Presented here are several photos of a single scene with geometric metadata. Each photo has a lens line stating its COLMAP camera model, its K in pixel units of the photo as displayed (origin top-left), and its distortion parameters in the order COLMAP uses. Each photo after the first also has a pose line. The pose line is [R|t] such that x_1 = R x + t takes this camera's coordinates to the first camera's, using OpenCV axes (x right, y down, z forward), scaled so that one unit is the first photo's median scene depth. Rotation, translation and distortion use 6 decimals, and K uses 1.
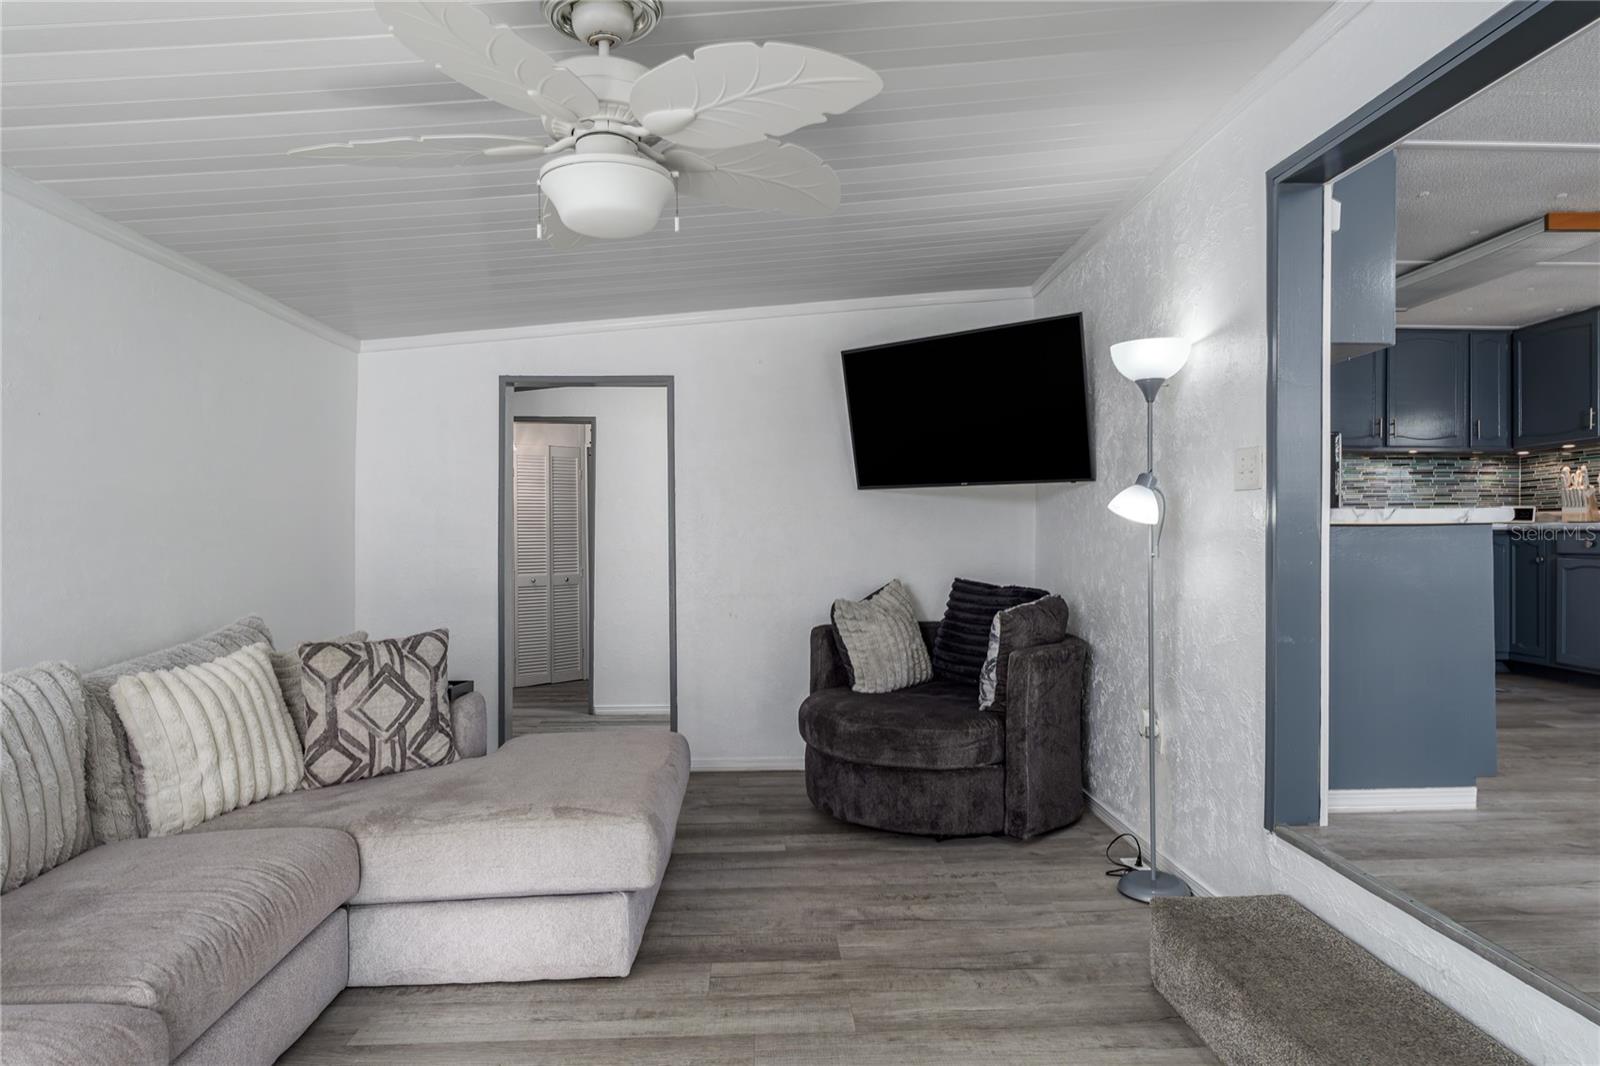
lens RADIAL K [[905.0, 0, 813.5], [0, 905.0, 536.8], [0, 0, 1]] dist [-0.003342, 0.000357]
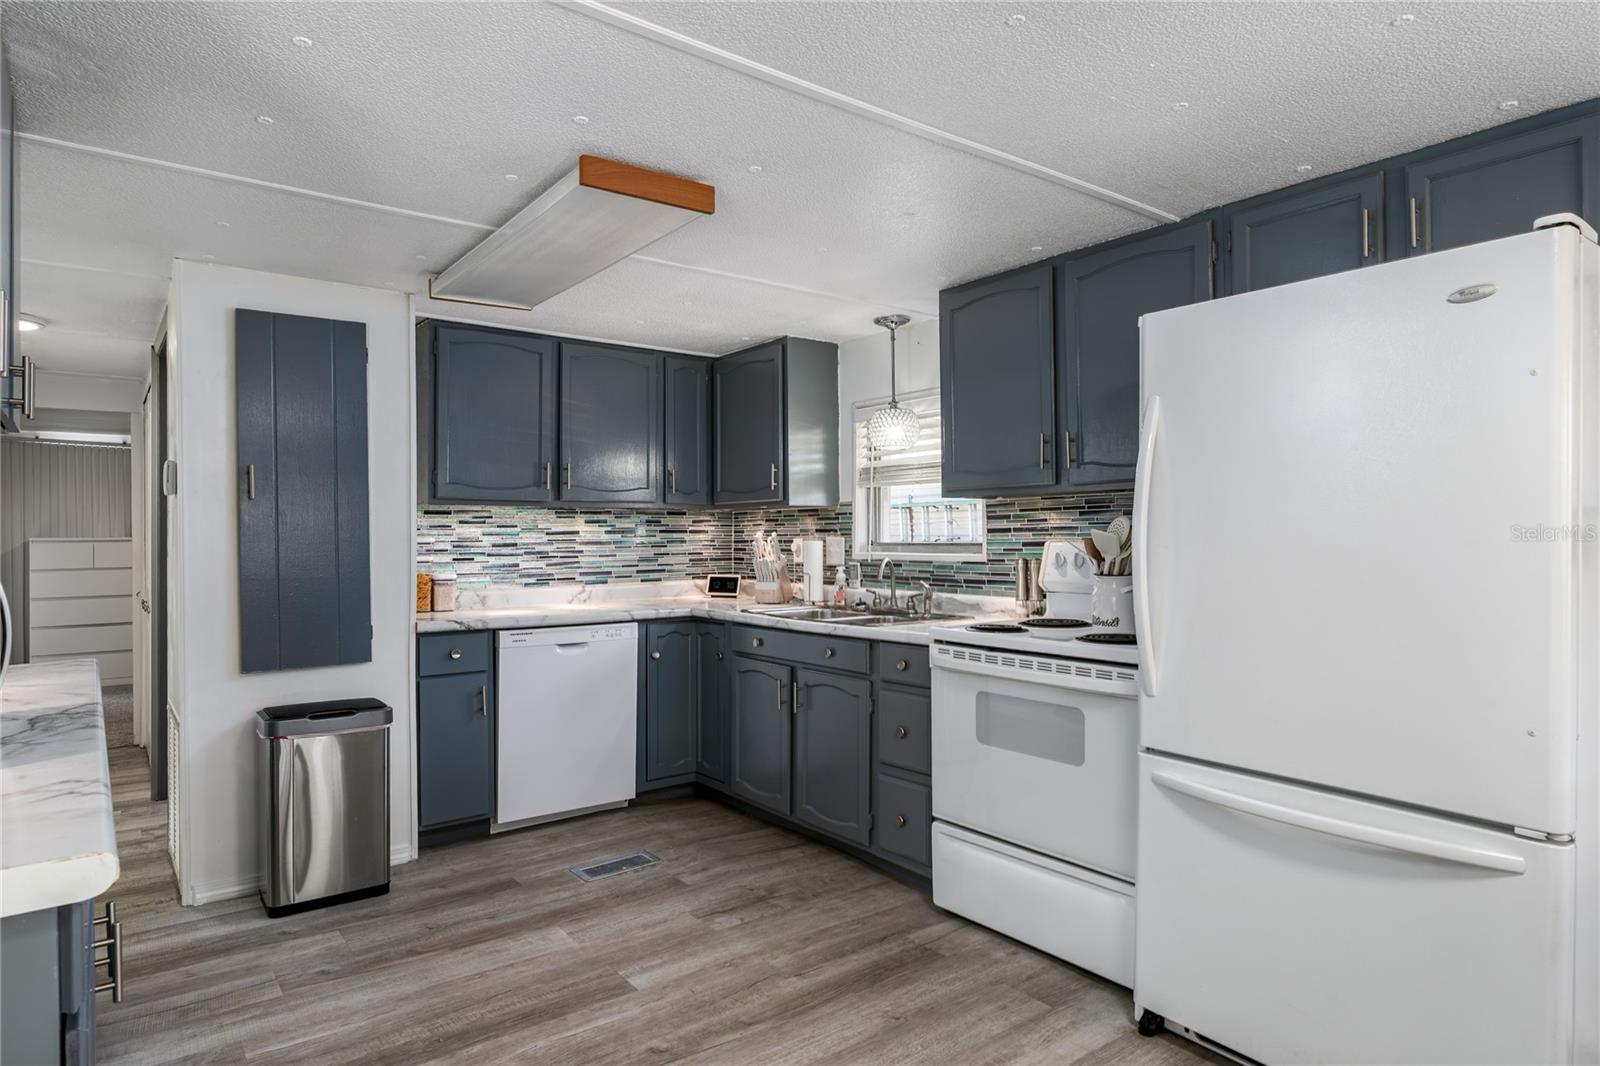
lens RADIAL K [[905.0, 0, 813.5], [0, 905.0, 536.8], [0, 0, 1]] dist [-0.003342, 0.000357]
pose [[0.827079, -0.008461, 0.562021, 0.741978], [0.011469, 0.999933, -0.001825, -0.125631], [-0.561968, 0.007956, 0.827121, 0.530682]]
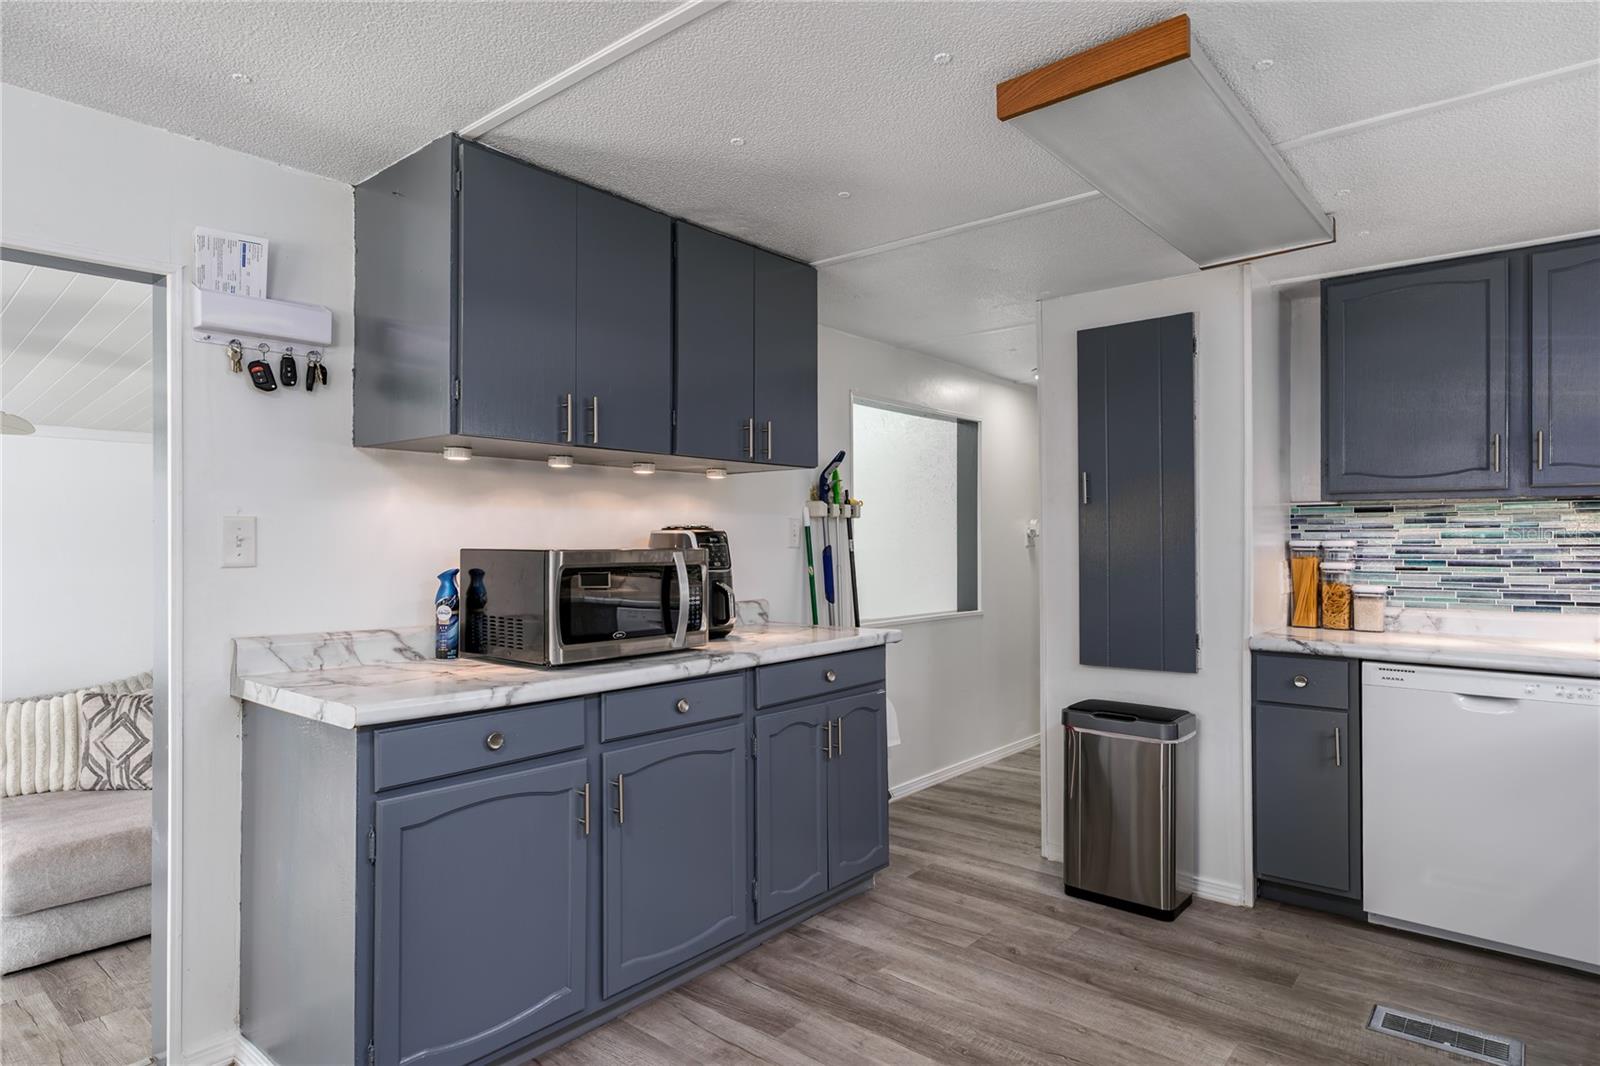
lens RADIAL K [[905.0, 0, 813.5], [0, 905.0, 536.8], [0, 0, 1]] dist [-0.003342, 0.000357]
pose [[0.727482, -0.006052, -0.686100, 1.297061], [-0.002619, 0.999929, -0.011597, -0.123620], [0.686122, 0.010233, 0.727415, 0.695992]]
